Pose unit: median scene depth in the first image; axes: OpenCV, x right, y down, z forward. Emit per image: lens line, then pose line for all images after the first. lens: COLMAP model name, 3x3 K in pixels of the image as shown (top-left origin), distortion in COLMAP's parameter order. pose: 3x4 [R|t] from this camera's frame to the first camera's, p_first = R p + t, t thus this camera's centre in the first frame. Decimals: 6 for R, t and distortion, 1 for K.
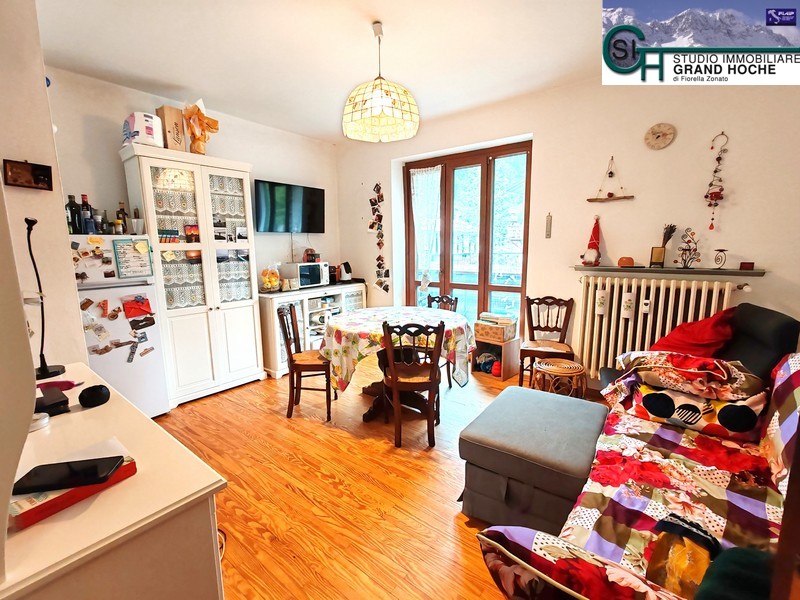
lens RADIAL K [[364.3, 0, 400.0], [0, 364.3, 300.0], [0, 0, 1]] dist [-0.001770, 0.000760]
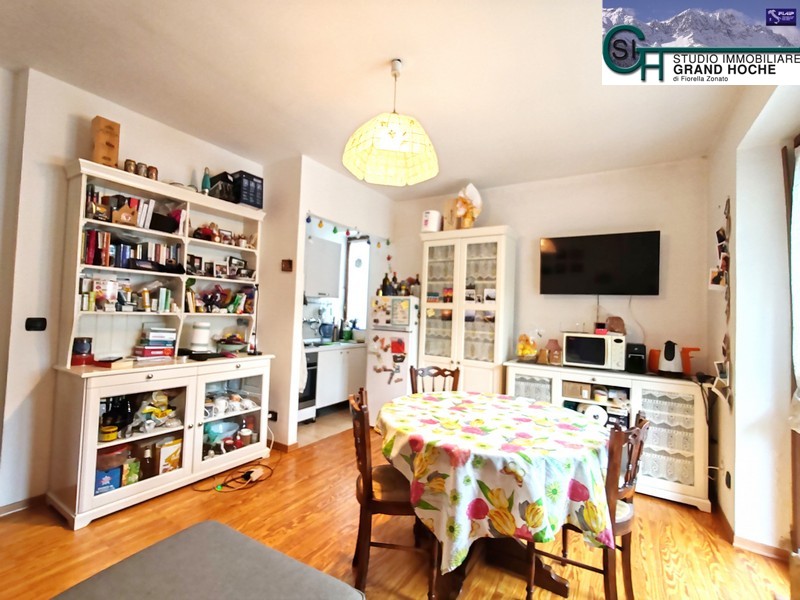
lens RADIAL K [[364.3, 0, 400.0], [0, 364.3, 300.0], [0, 0, 1]] dist [-0.001770, 0.000760]
pose [[0.103642, -0.018033, -0.994451, 0.604067], [-0.192525, 0.980562, -0.037847, -0.093417], [0.975803, 0.195380, 0.098156, 0.742937]]
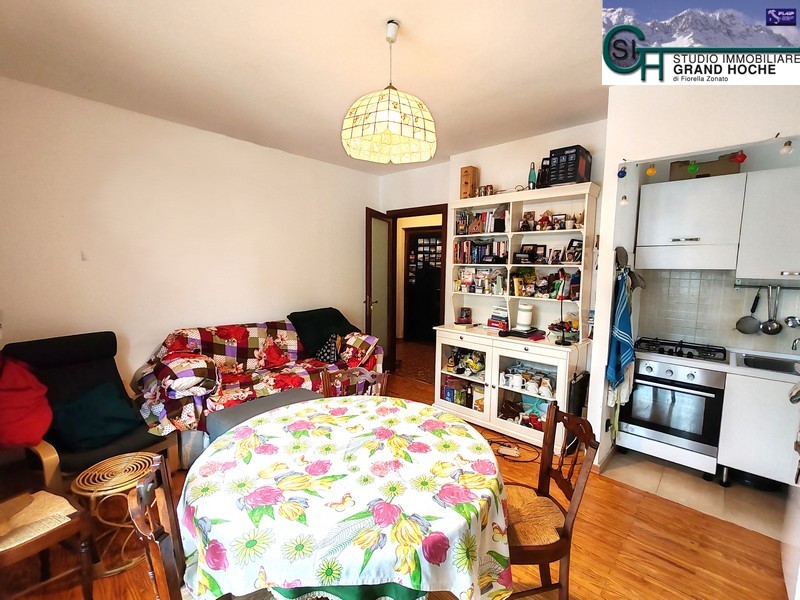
lens RADIAL K [[360.1, 0, 400.0], [0, 360.1, 300.0], [0, 0, 1]] dist [-0.000024, 0.000263]
pose [[-0.996787, -0.010930, 0.079345, -0.105973], [0.009357, 0.967969, 0.250894, -0.255483], [-0.079546, 0.250831, -0.964757, 1.388086]]
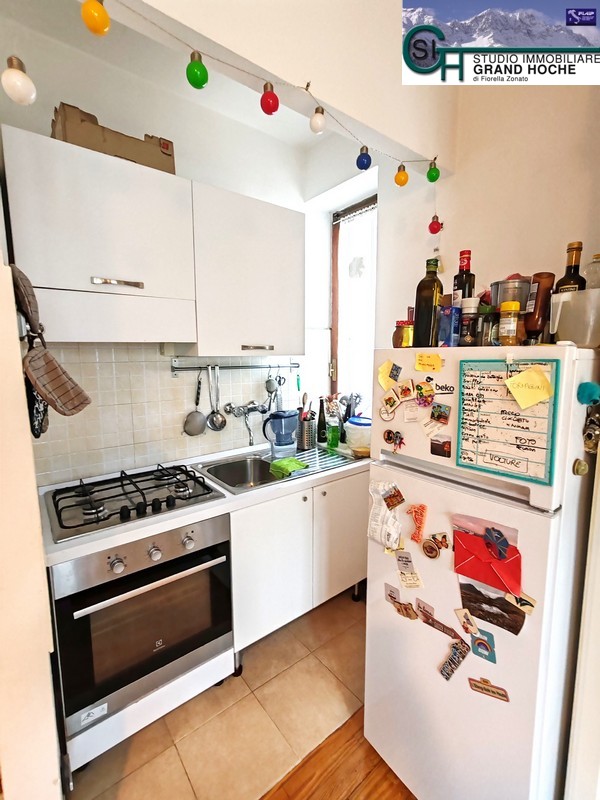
lens RADIAL K [[364.3, 0, 300.0], [0, 364.3, 400.0], [0, 0, 1]] dist [-0.001770, 0.000760]
pose [[-0.241053, 0.135494, -0.961007, -0.333275], [-0.141964, 0.974633, 0.173025, -0.140255], [0.960073, 0.178137, -0.215702, 0.784013]]
